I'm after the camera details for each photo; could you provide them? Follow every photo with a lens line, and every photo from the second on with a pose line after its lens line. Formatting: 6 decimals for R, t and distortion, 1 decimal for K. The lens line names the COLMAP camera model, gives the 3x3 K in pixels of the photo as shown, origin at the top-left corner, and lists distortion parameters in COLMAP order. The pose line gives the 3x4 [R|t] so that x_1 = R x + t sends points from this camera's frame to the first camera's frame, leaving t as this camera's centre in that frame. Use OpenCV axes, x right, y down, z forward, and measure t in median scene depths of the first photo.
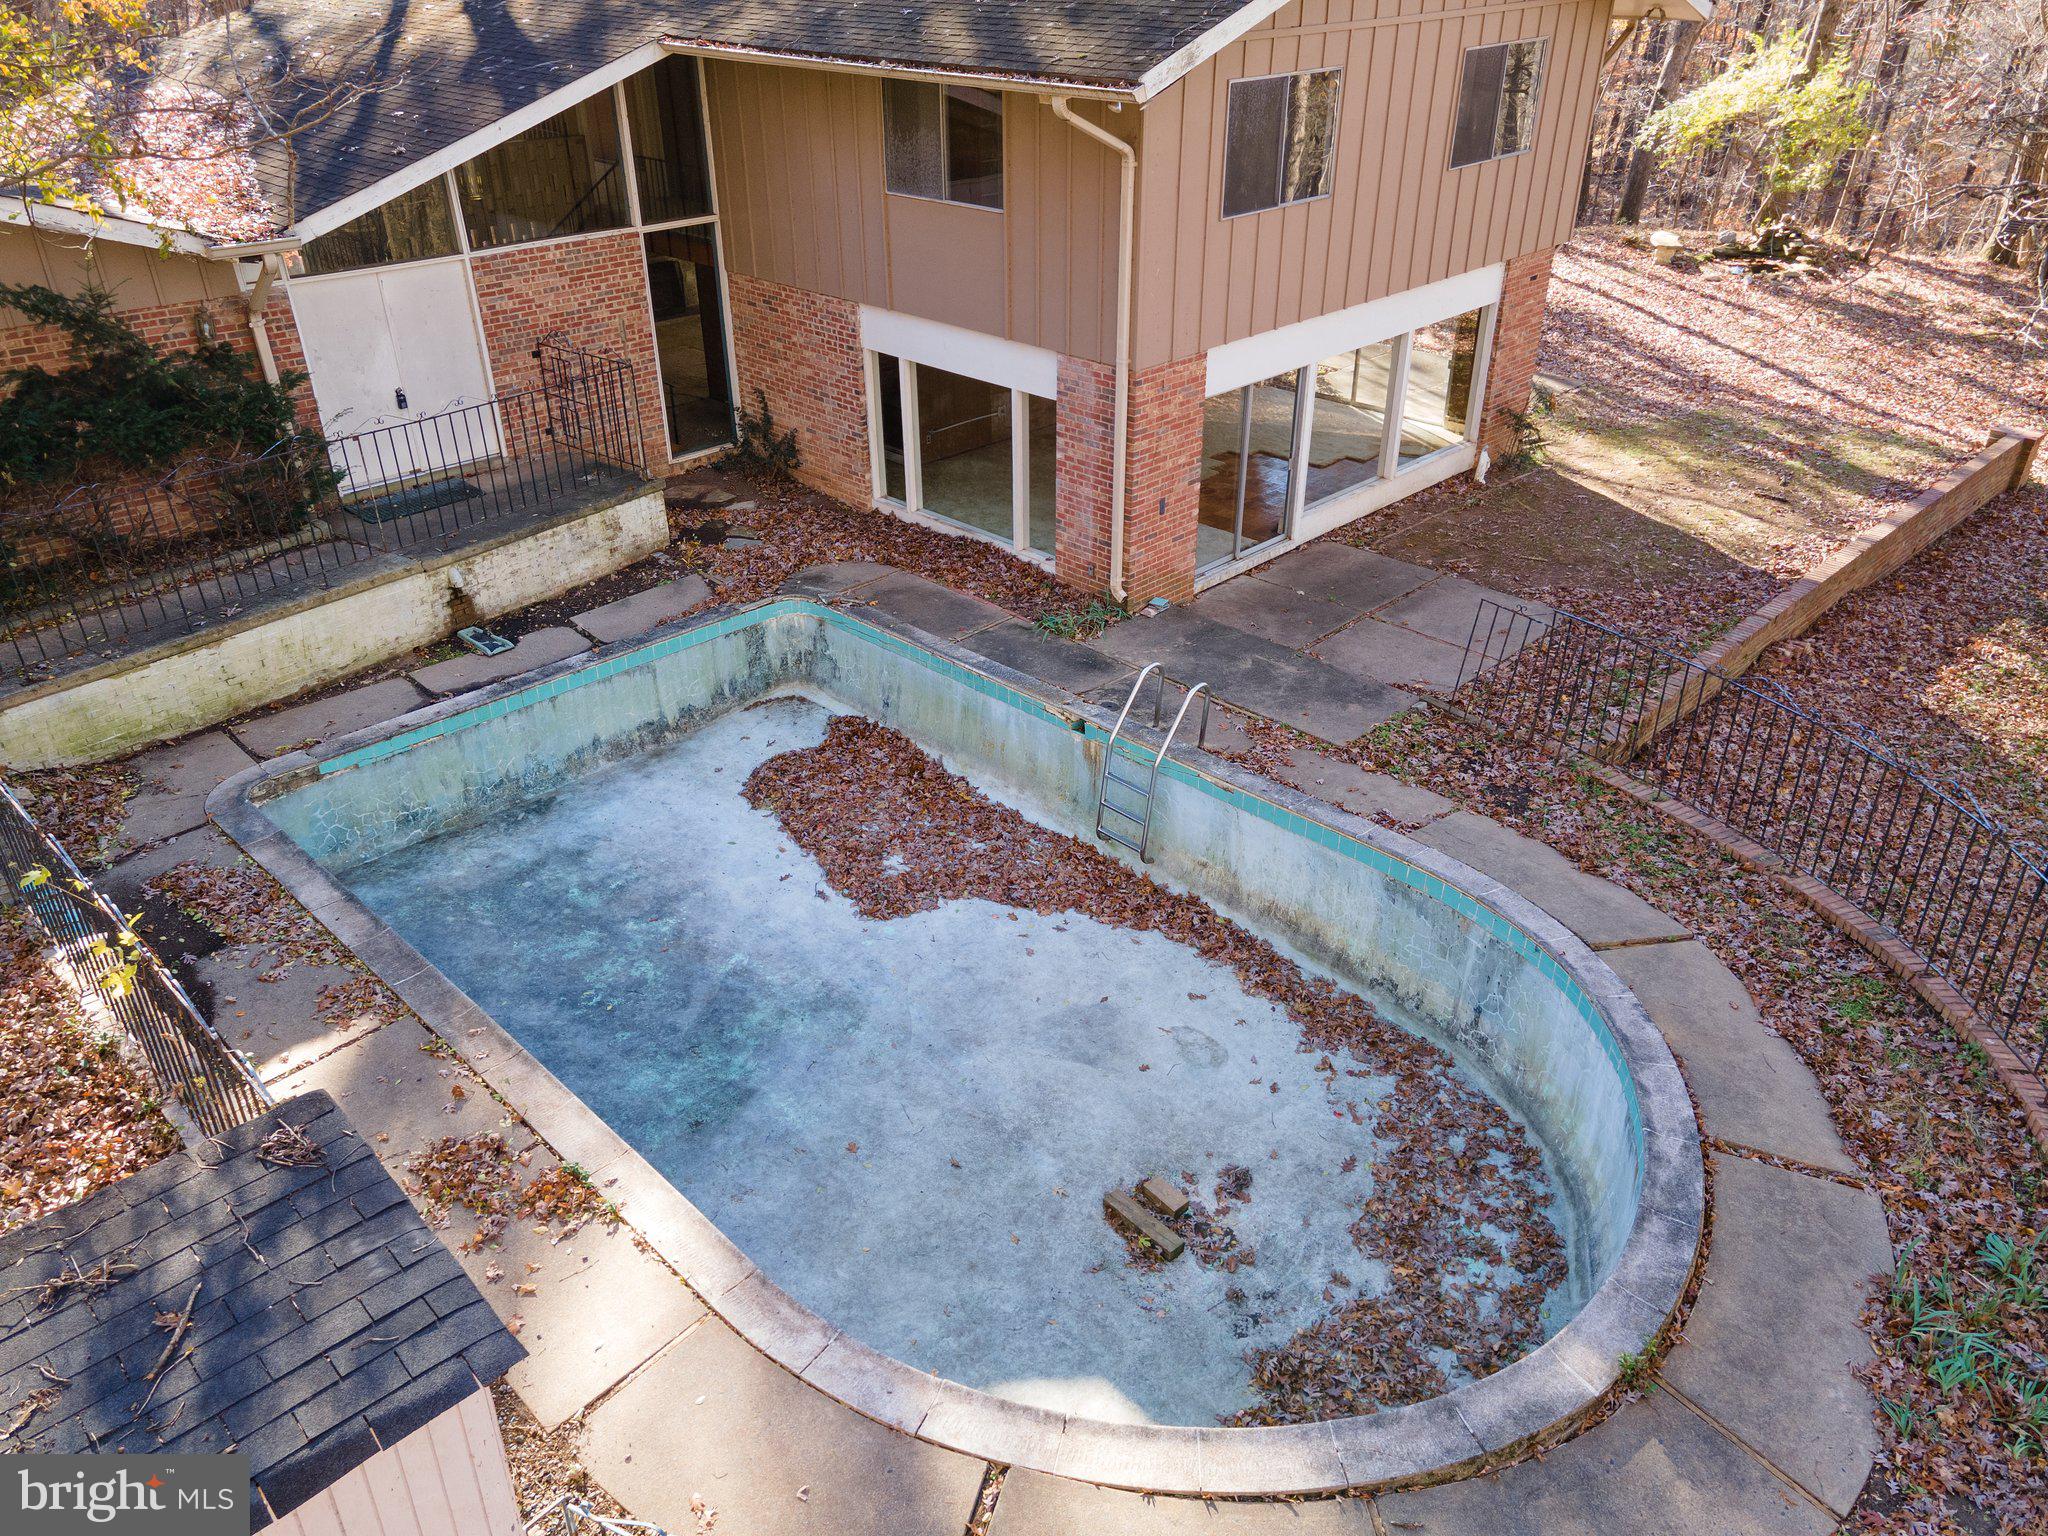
lens RADIAL K [[1455.1, 0, 1024.0], [0, 1455.1, 768.0], [0, 0, 1]] dist [0.020809, 0.001112]
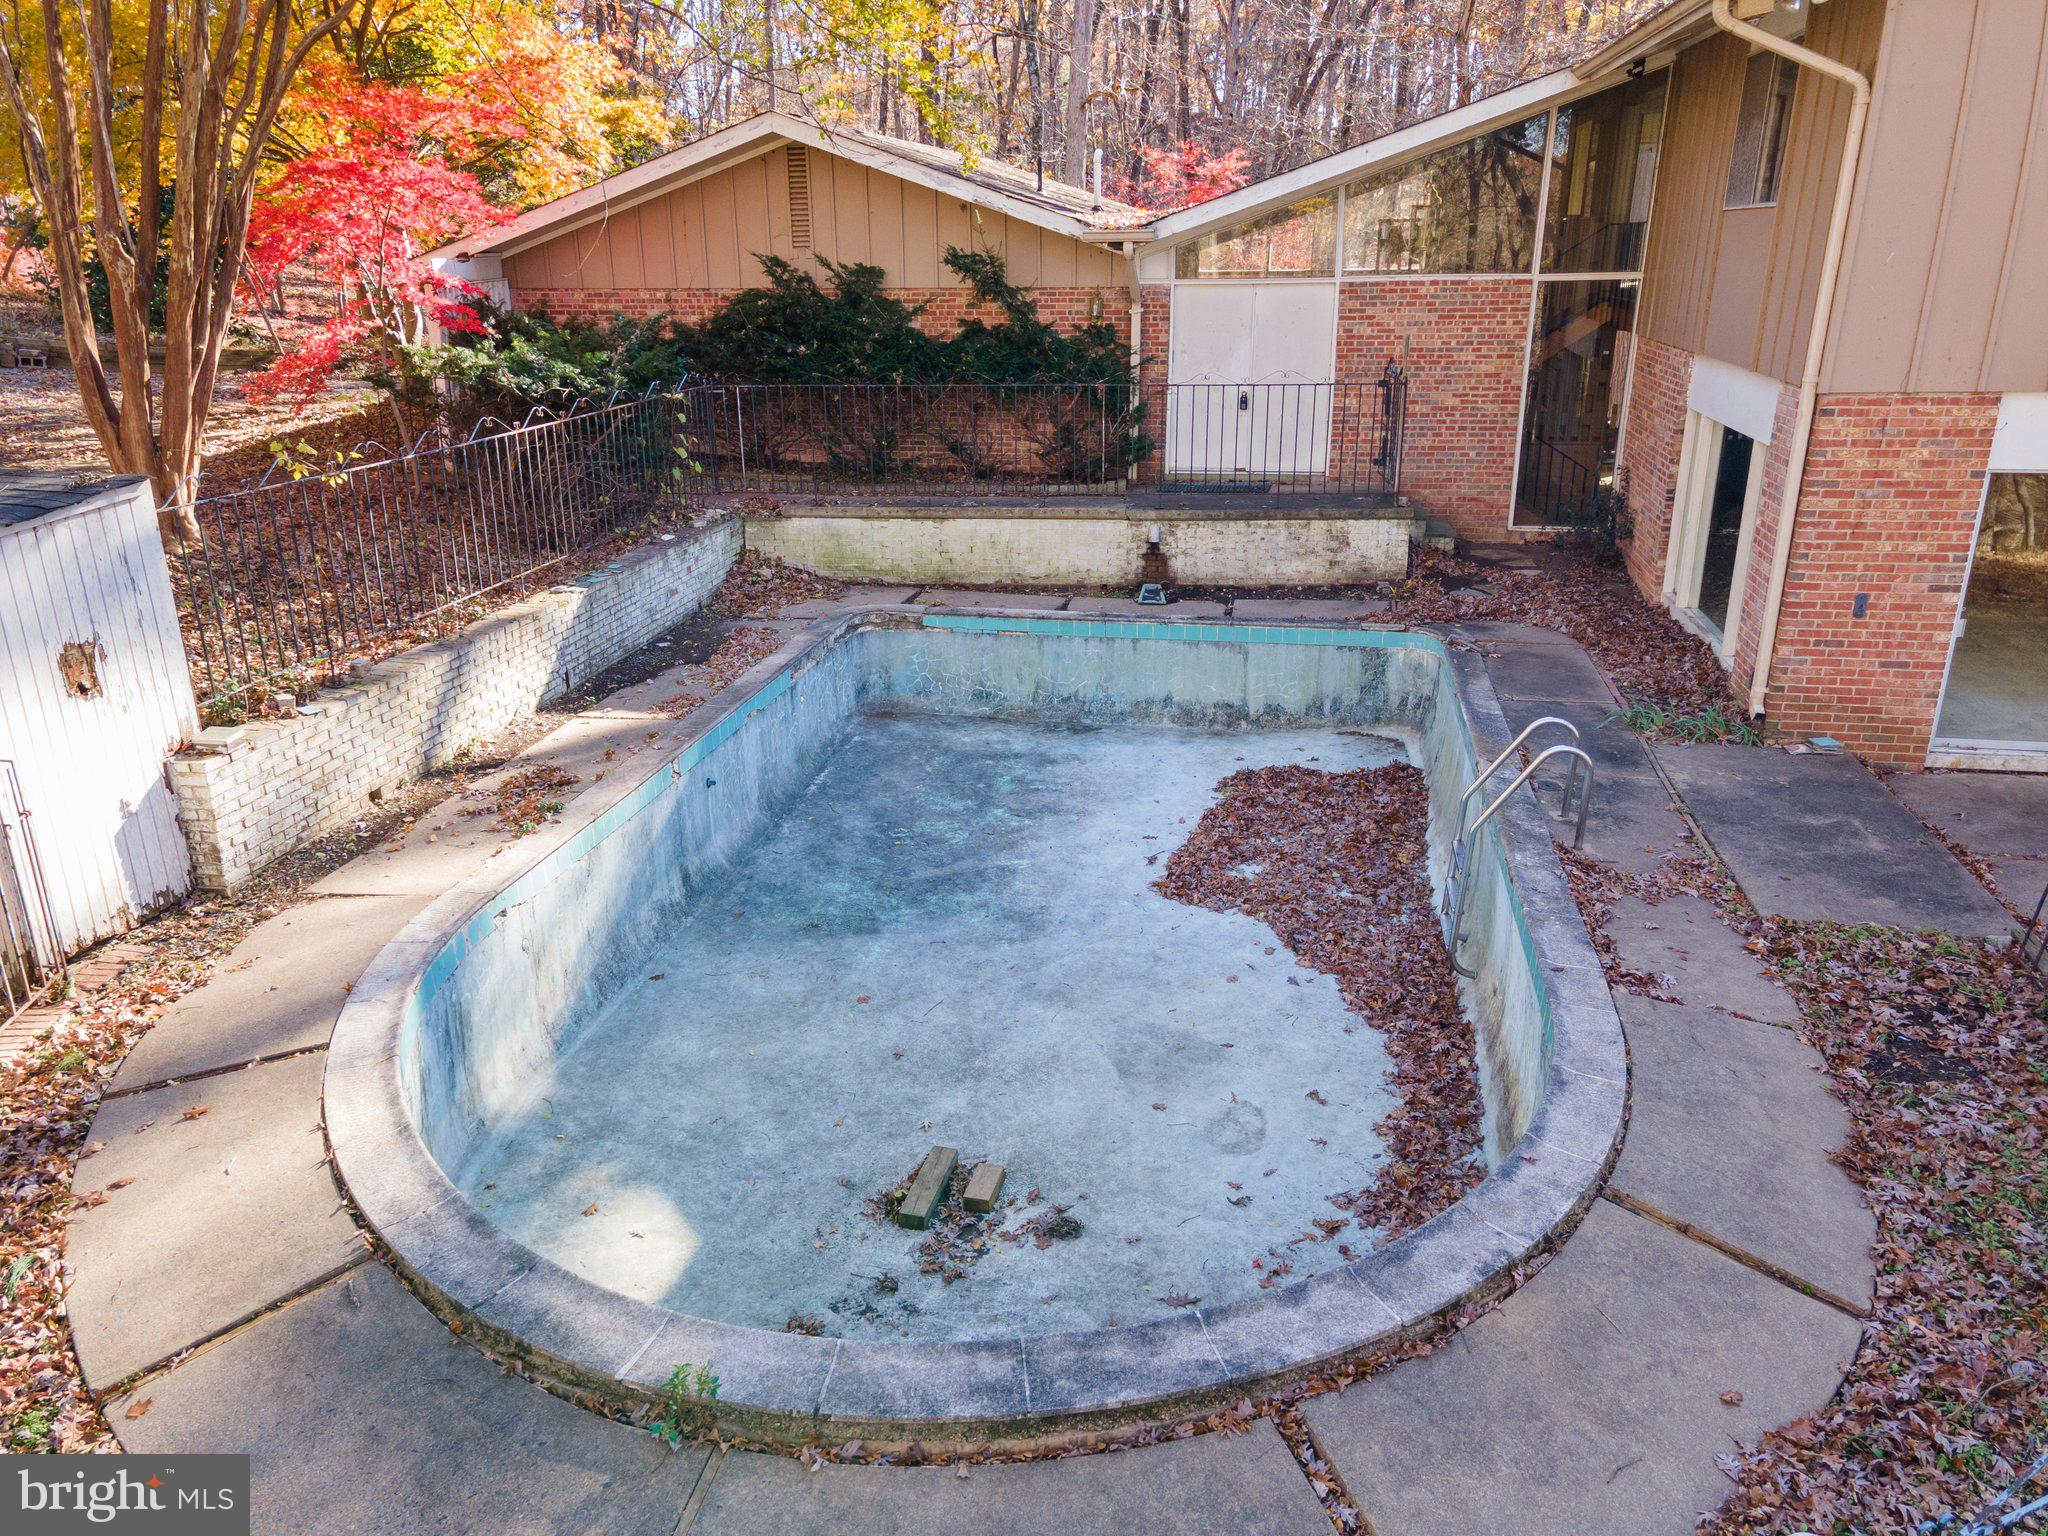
lens RADIAL K [[1471.5, 0, 1024.0], [0, 1471.5, 768.0], [0, 0, 1]] dist [0.012216, 0.033486]
pose [[0.560994, 0.279269, -0.779291, 0.419114], [-0.408093, 0.912337, 0.033171, 0.029410], [0.720240, 0.299415, 0.625784, 0.271990]]
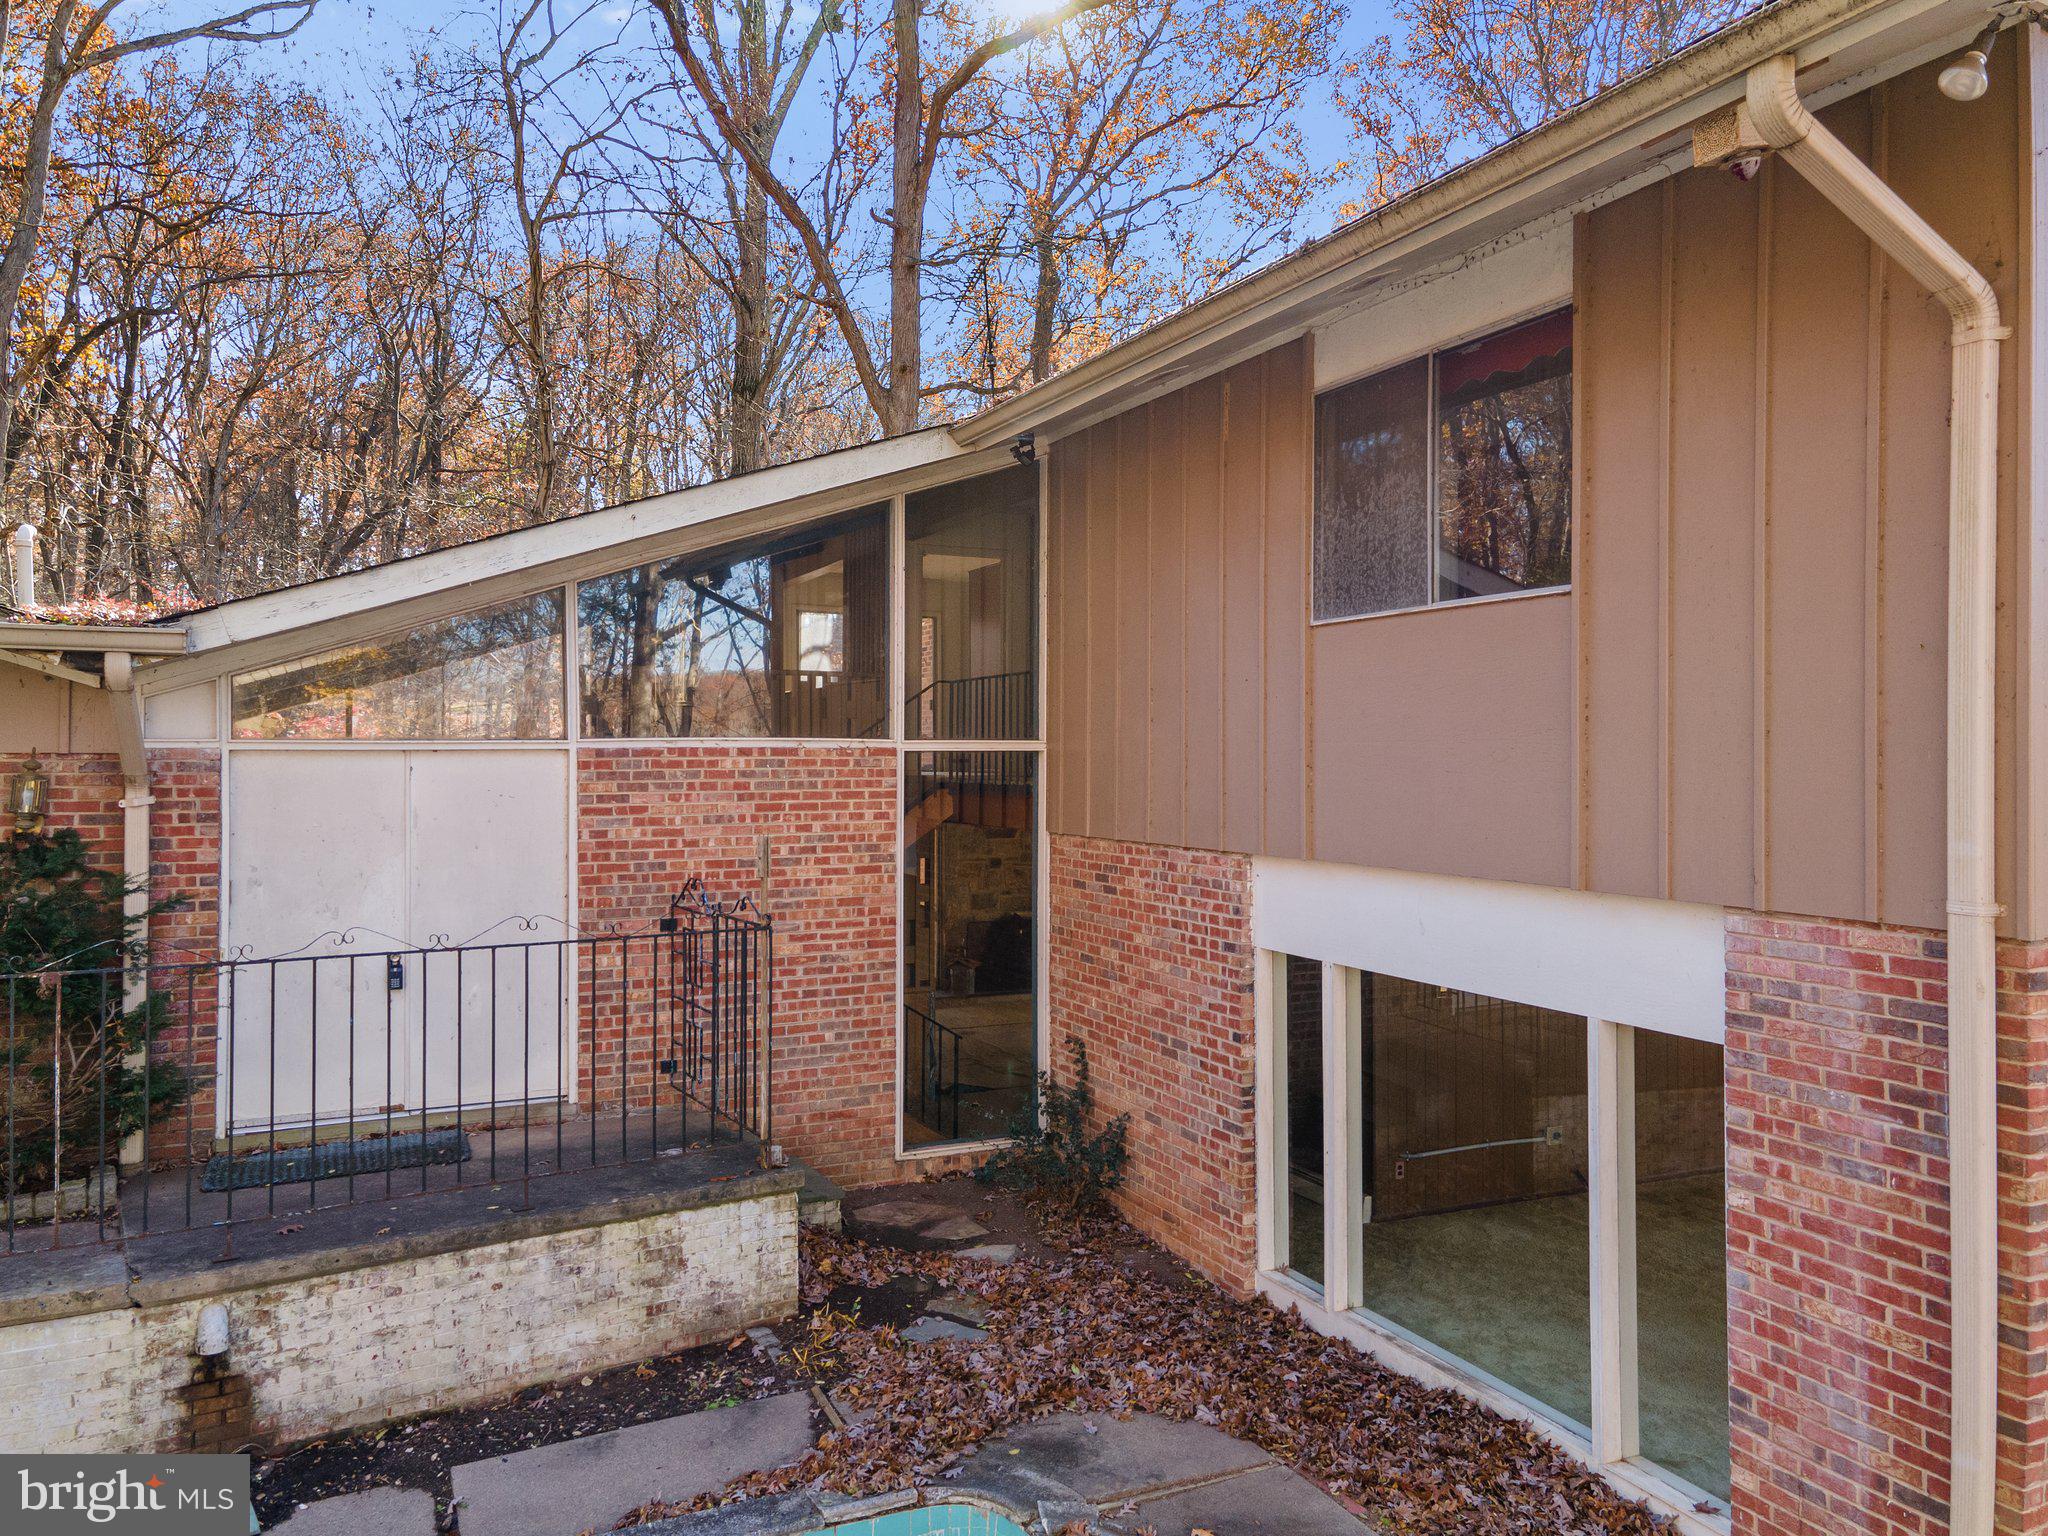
lens RADIAL K [[1520.3, 0, 1017.9], [0, 1520.3, 761.3], [0, 0, 1]] dist [0.030287, 0.038741]
pose [[0.938735, 0.009771, -0.344500, -0.011025], [-0.178977, 0.868058, -0.463079, -0.097720], [0.294521, 0.496366, 0.816626, 0.562022]]
